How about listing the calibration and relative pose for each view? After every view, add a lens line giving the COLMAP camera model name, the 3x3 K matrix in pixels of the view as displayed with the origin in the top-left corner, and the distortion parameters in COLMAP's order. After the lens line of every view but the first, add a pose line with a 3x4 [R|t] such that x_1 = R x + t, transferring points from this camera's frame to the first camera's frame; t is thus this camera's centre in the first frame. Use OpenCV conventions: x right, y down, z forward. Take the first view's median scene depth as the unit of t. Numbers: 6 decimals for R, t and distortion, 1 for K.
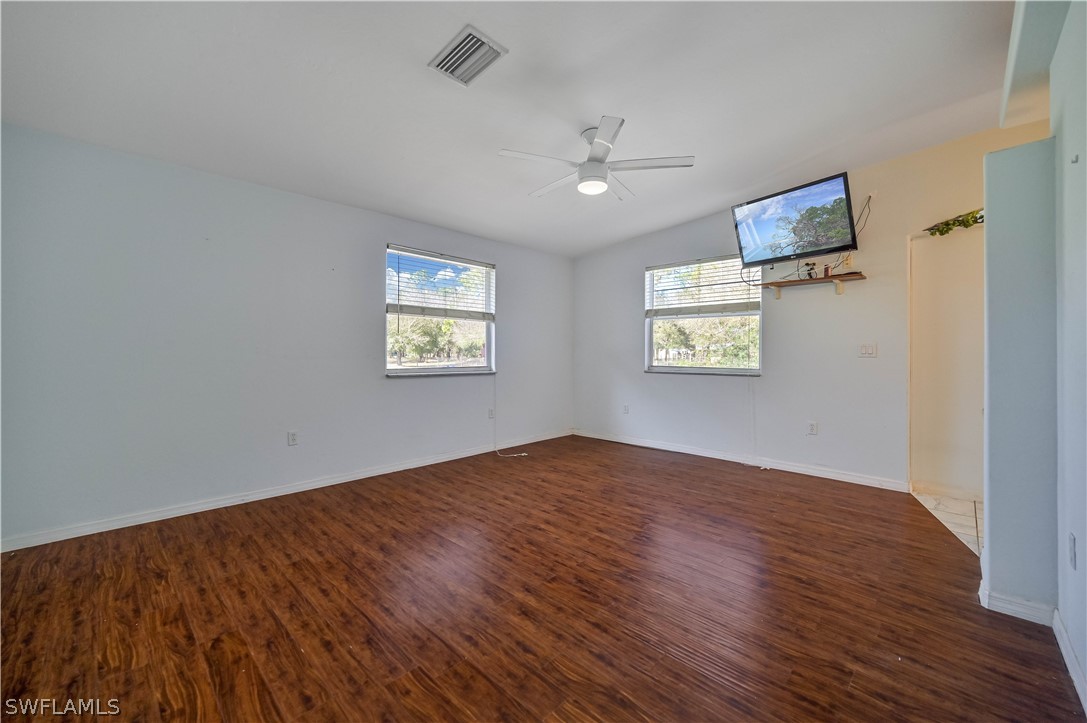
lens RADIAL K [[429.6, 0, 549.2], [0, 429.6, 359.8], [0, 0, 1]] dist [-0.000875, 0.000071]
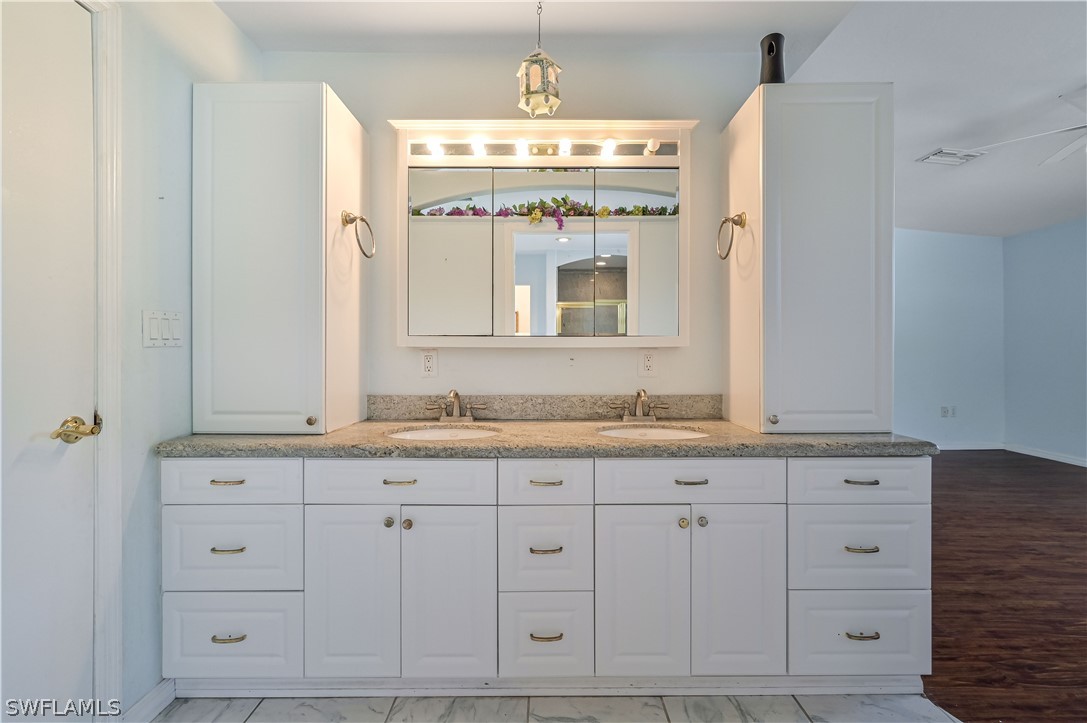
lens RADIAL K [[465.8, 0, 535.9], [0, 465.8, 357.1], [0, 0, 1]] dist [-0.011249, 0.000155]
pose [[-0.740795, 0.003792, -0.671721, 1.515694], [-0.013327, 0.999704, 0.020340, -0.003388], [0.671599, 0.024020, -0.740525, 0.913920]]
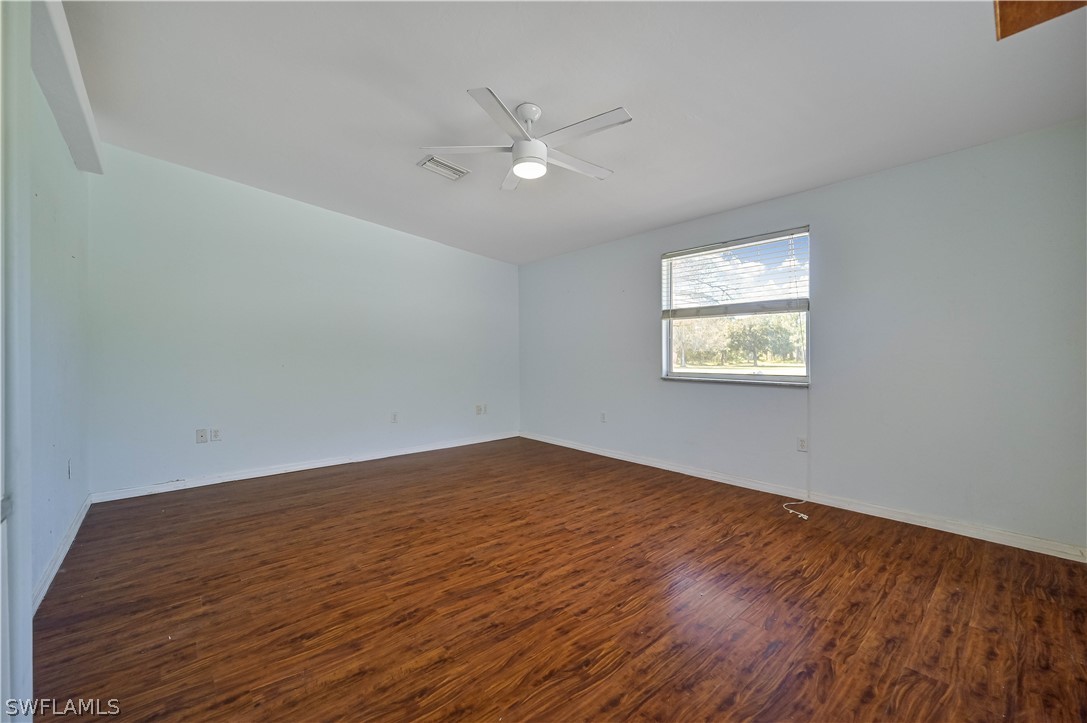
lens RADIAL K [[429.6, 0, 546.1], [0, 429.6, 359.0], [0, 0, 1]] dist [-0.000875, 0.000071]
pose [[-0.086322, 0.003180, -0.996262, 1.004715], [-0.013455, 0.999900, 0.004357, -0.014249], [0.996176, 0.013781, -0.086271, 1.125746]]
